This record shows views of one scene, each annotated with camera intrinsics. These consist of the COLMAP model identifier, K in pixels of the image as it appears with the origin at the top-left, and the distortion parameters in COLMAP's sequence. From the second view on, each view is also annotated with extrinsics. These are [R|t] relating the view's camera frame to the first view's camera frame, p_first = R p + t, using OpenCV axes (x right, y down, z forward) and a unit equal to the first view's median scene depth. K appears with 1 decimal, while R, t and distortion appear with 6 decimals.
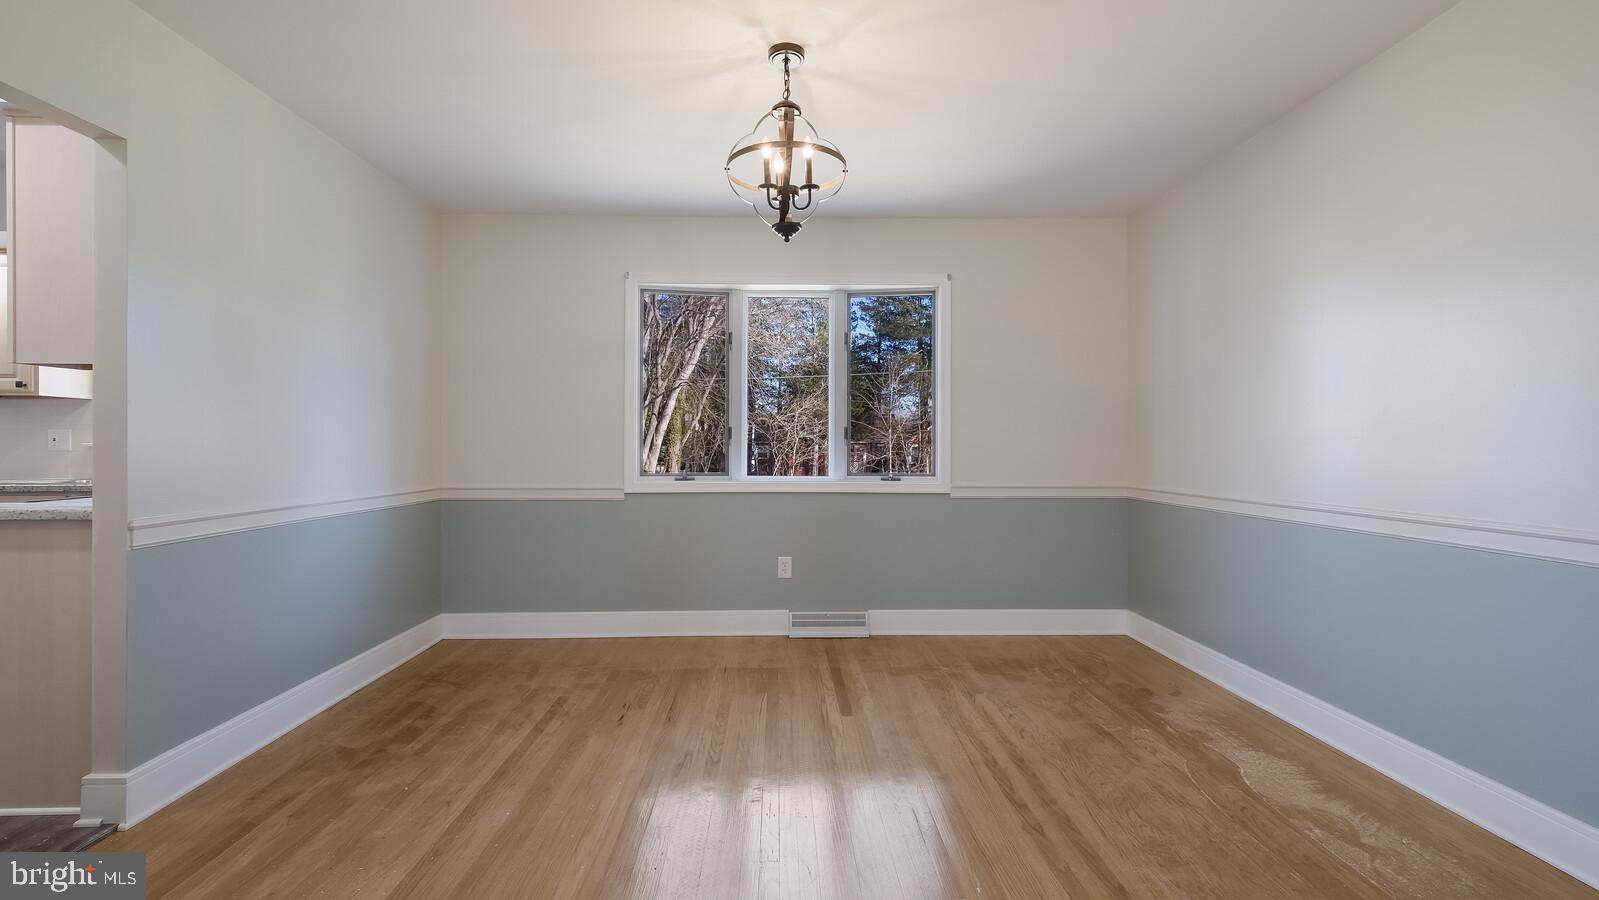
lens RADIAL K [[702.6, 0, 789.8], [0, 702.6, 441.2], [0, 0, 1]] dist [0.006725, -0.001895]
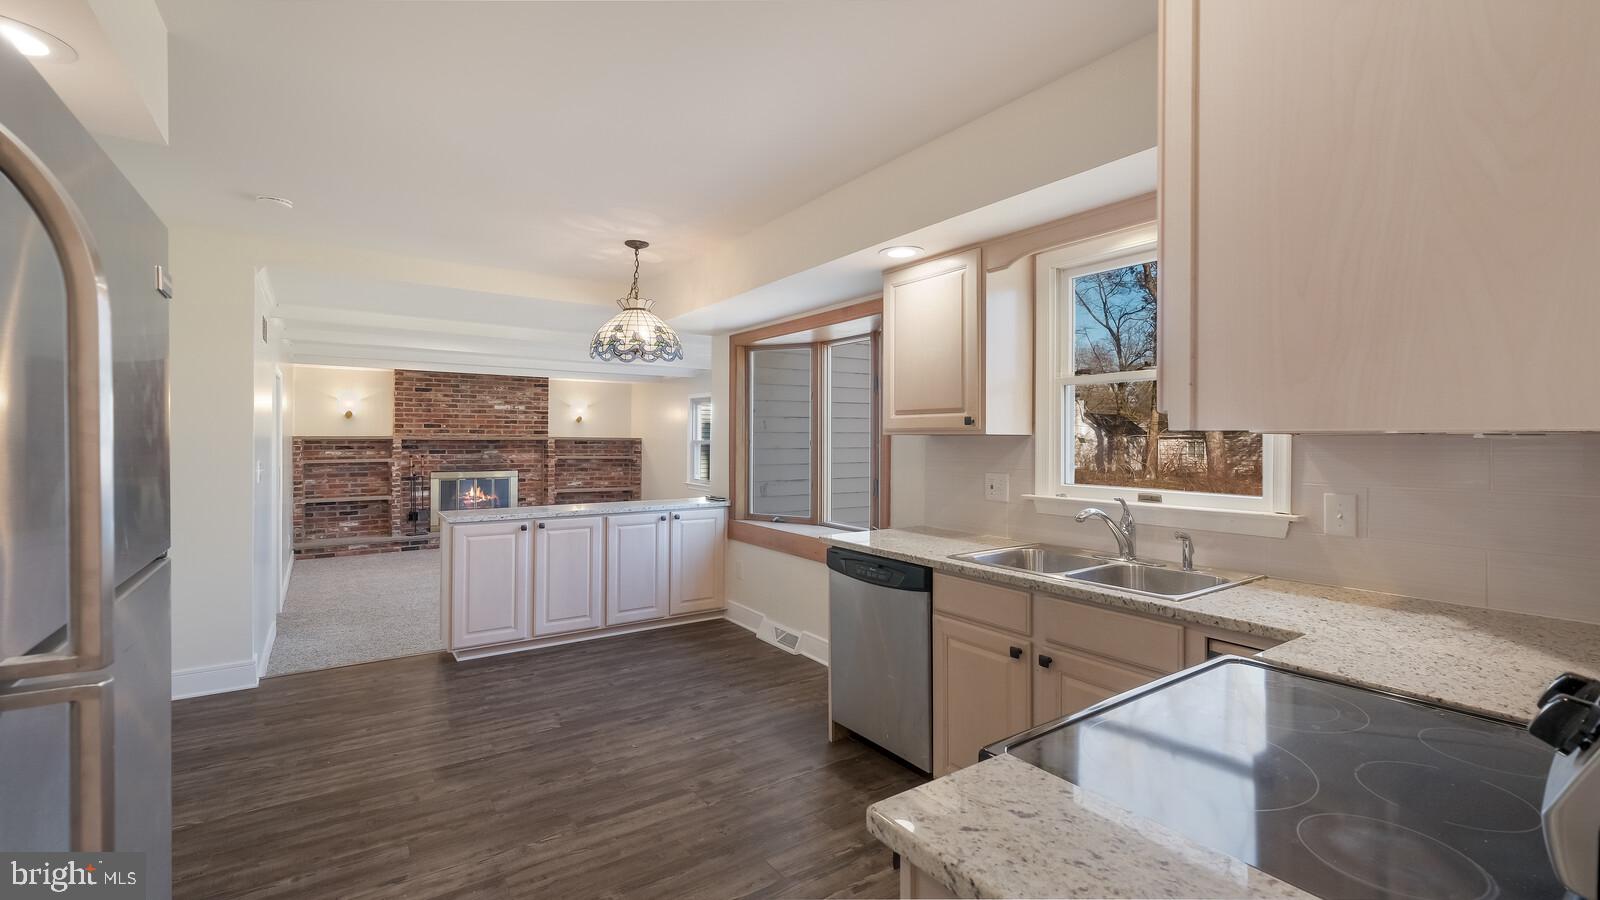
lens RADIAL K [[703.1, 0, 784.8], [0, 703.1, 437.7], [0, 0, 1]] dist [0.006725, -0.001895]
pose [[0.529766, -0.000248, -0.848144, -0.600172], [0.003159, 0.999994, 0.001681, -0.069430], [0.848138, -0.003570, 0.529763, 0.468729]]
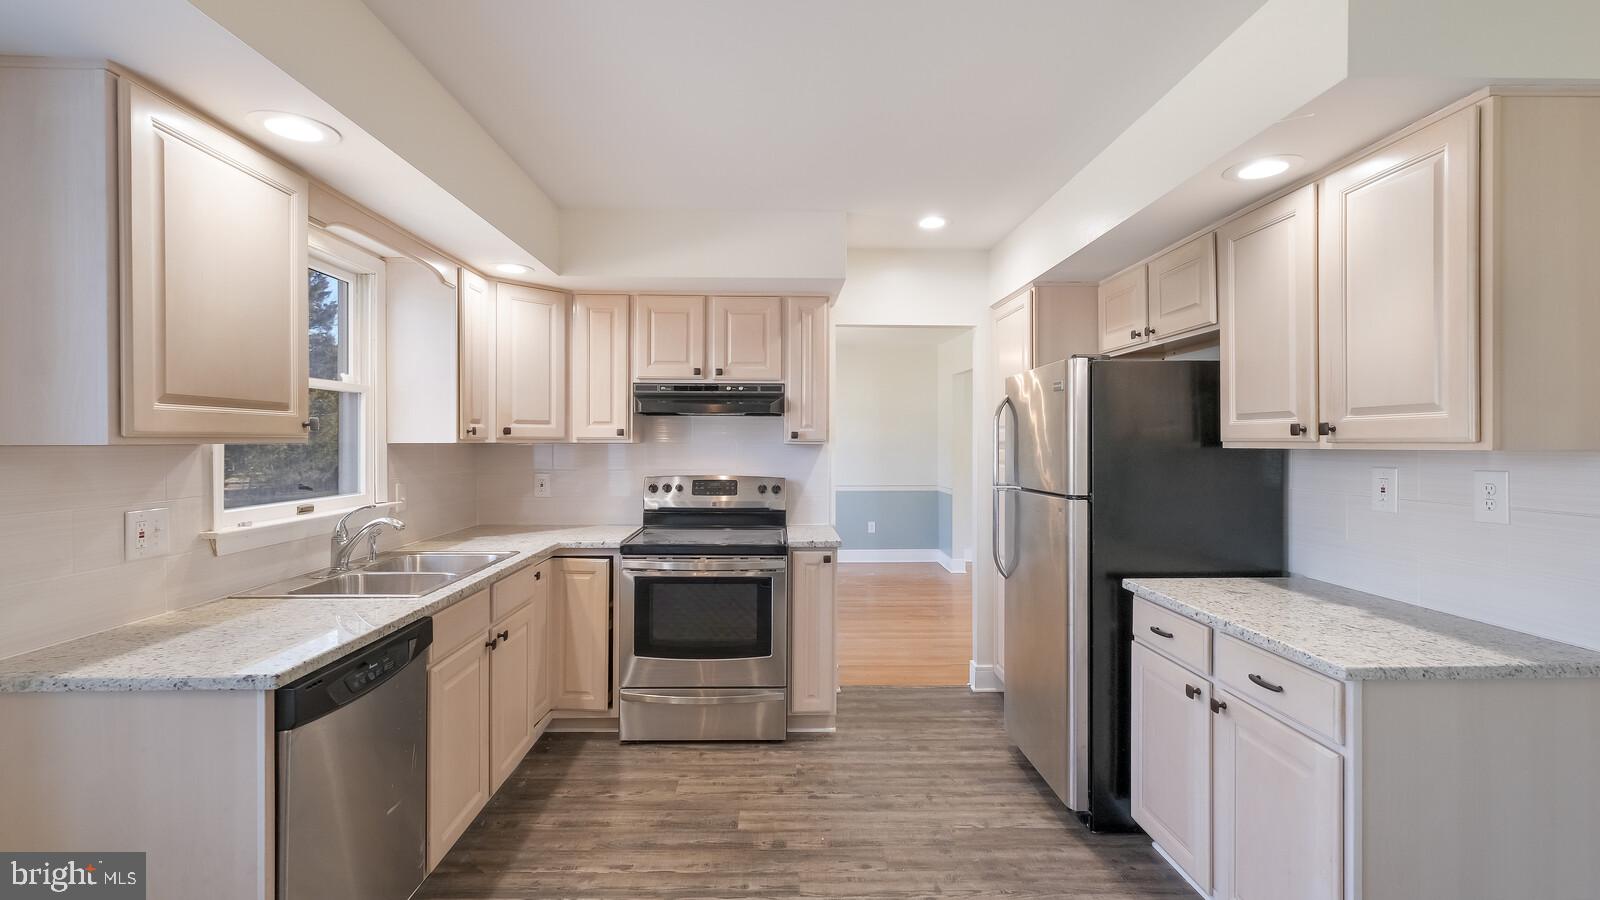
lens RADIAL K [[703.1, 0, 781.8], [0, 703.1, 442.7], [0, 0, 1]] dist [0.006725, -0.001895]
pose [[0.014622, -0.003945, 0.999885, -1.763297], [-0.003749, 0.999985, 0.004000, -0.077010], [-0.999886, -0.003807, 0.014607, 0.694119]]
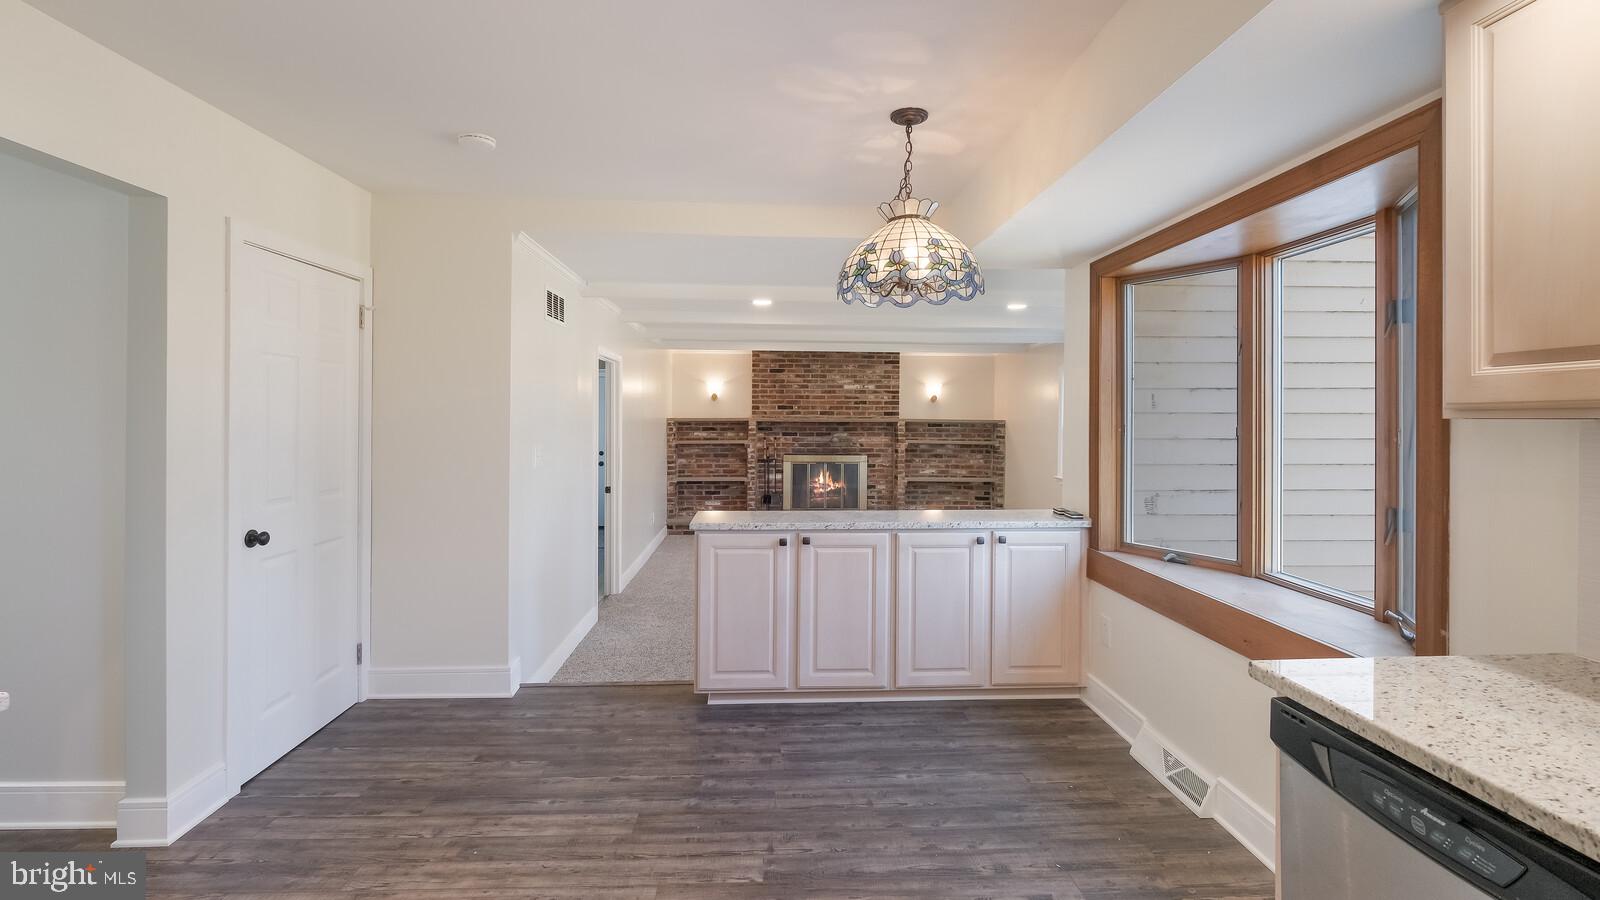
lens RADIAL K [[703.1, 0, 791.0], [0, 703.1, 419.7], [0, 0, 1]] dist [0.006725, -0.001895]
pose [[0.020407, 0.001518, -0.999791, -0.974737], [0.002566, 0.999995, 0.001571, -0.073418], [0.999788, -0.002597, 0.020403, 0.733342]]
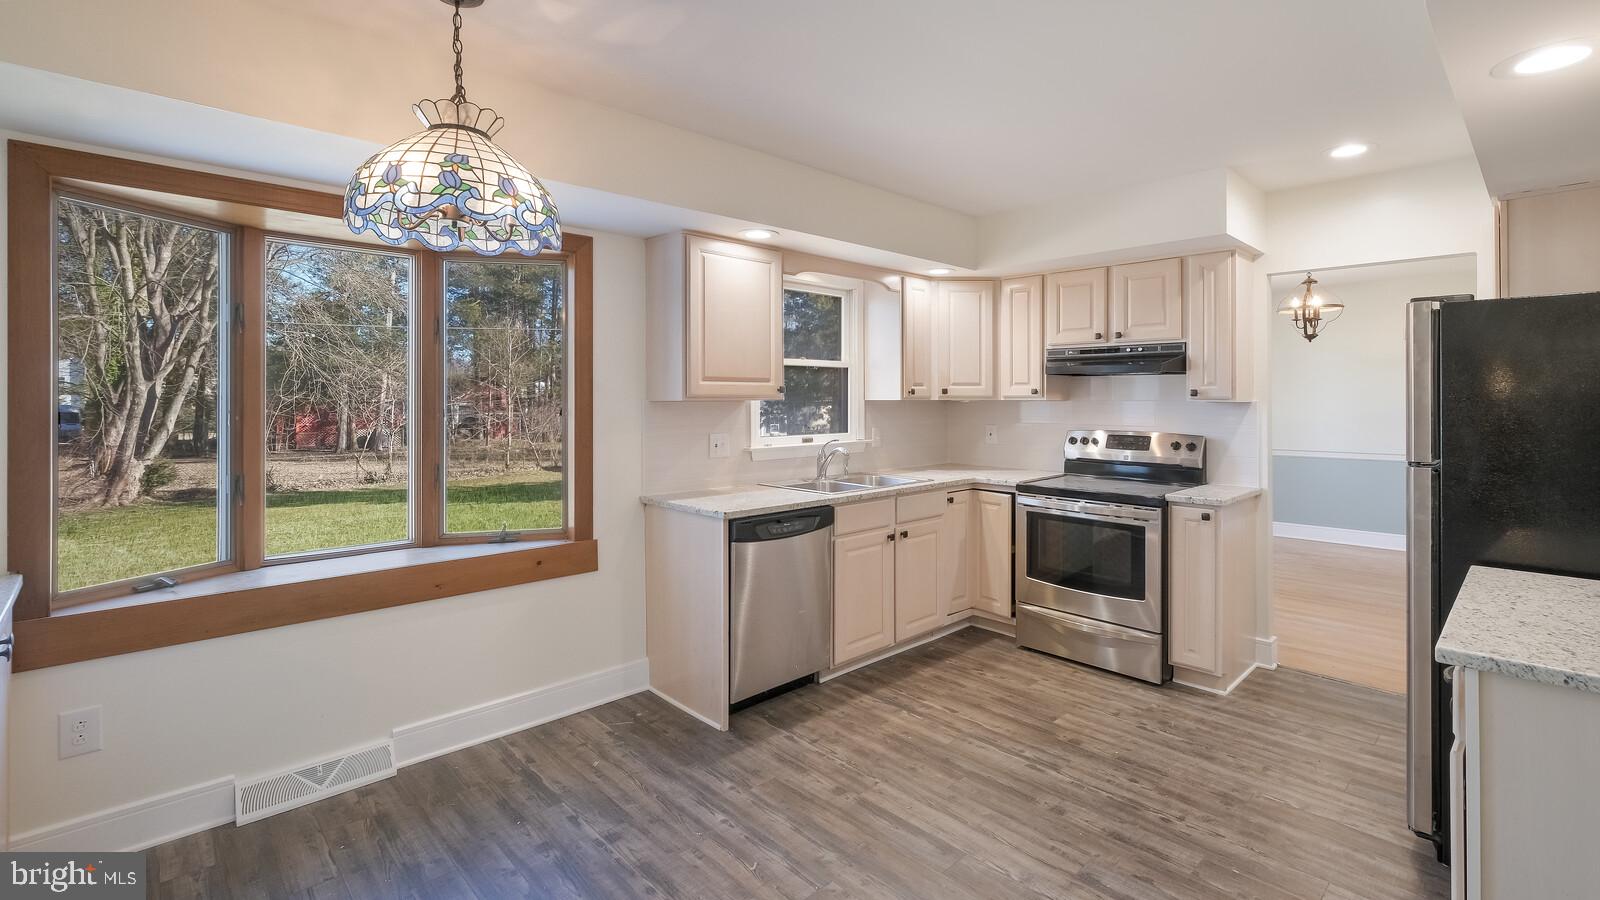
lens RADIAL K [[703.1, 0, 816.6], [0, 703.1, 394.0], [0, 0, 1]] dist [0.006725, -0.001895]
pose [[0.734693, 0.002889, 0.678394, -1.848875], [-0.001063, 0.999995, -0.003107, -0.078750], [-0.678399, 0.001562, 0.734692, 0.298072]]
